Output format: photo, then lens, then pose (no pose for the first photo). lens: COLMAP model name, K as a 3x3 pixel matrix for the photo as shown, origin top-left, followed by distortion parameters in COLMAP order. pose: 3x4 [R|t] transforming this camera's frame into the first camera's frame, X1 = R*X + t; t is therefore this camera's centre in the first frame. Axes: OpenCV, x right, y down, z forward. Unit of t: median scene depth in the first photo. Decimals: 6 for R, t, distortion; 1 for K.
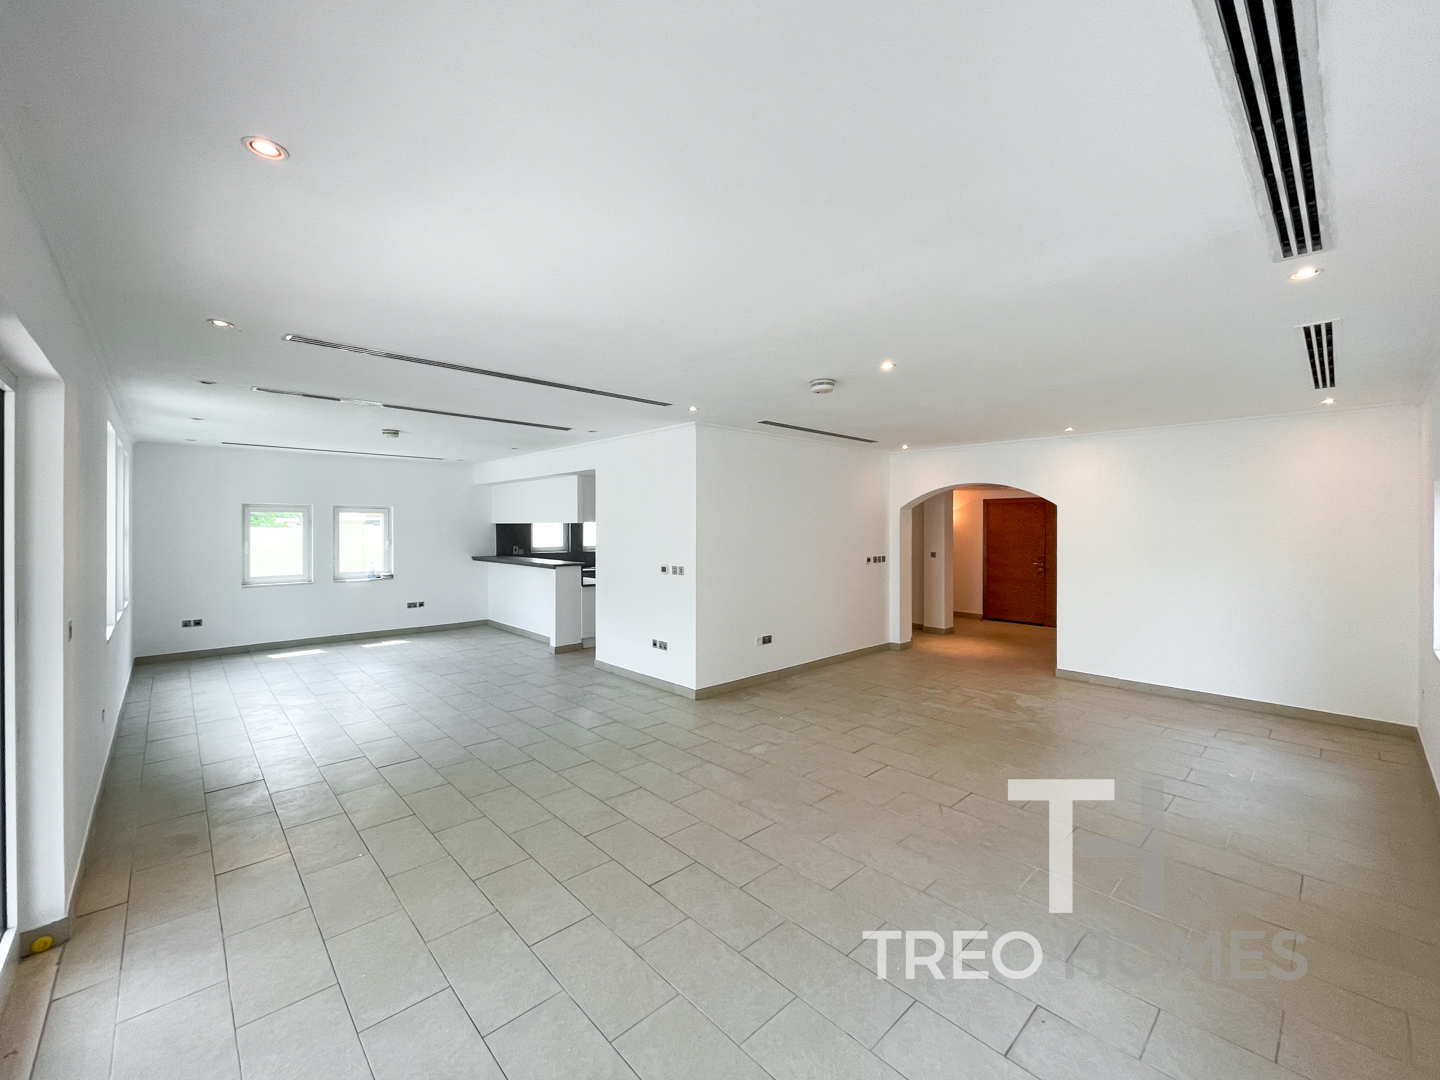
lens RADIAL K [[592.6, 0, 713.2], [0, 592.6, 532.5], [0, 0, 1]] dist [0.006772, 0.001140]
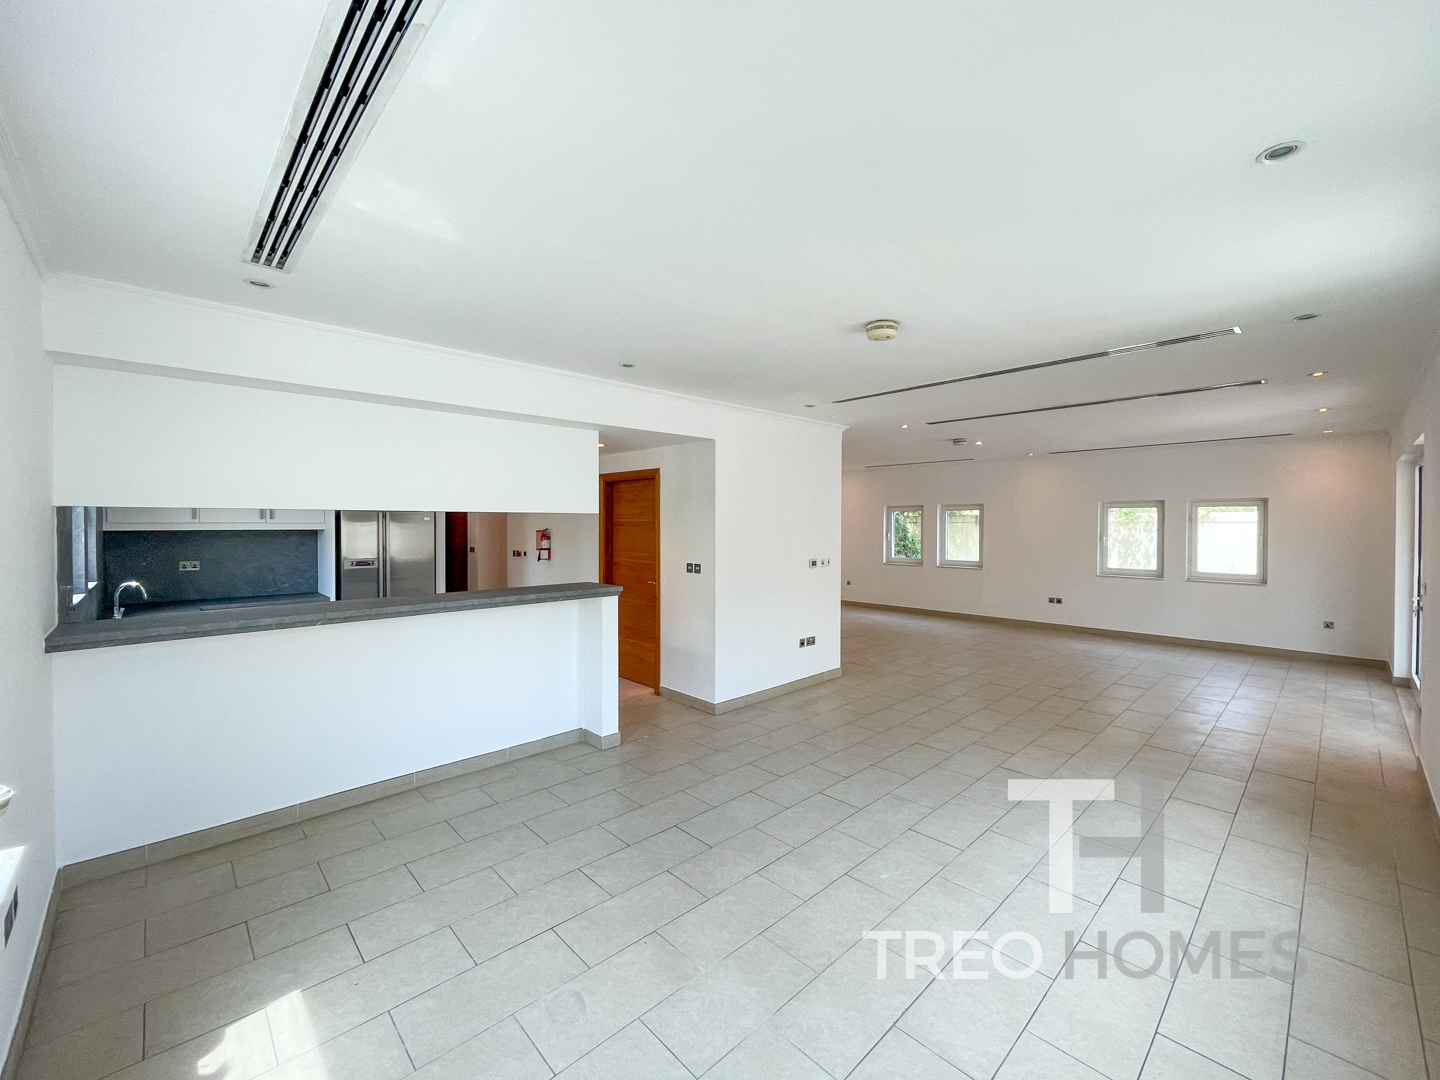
lens RADIAL K [[592.6, 0, 712.6], [0, 592.6, 530.9], [0, 0, 1]] dist [0.006772, 0.001140]
pose [[-0.021475, -0.013193, 0.999682, -1.104255], [0.008014, 0.999879, 0.013367, -0.007397], [-0.999737, 0.008299, -0.021367, 1.225806]]
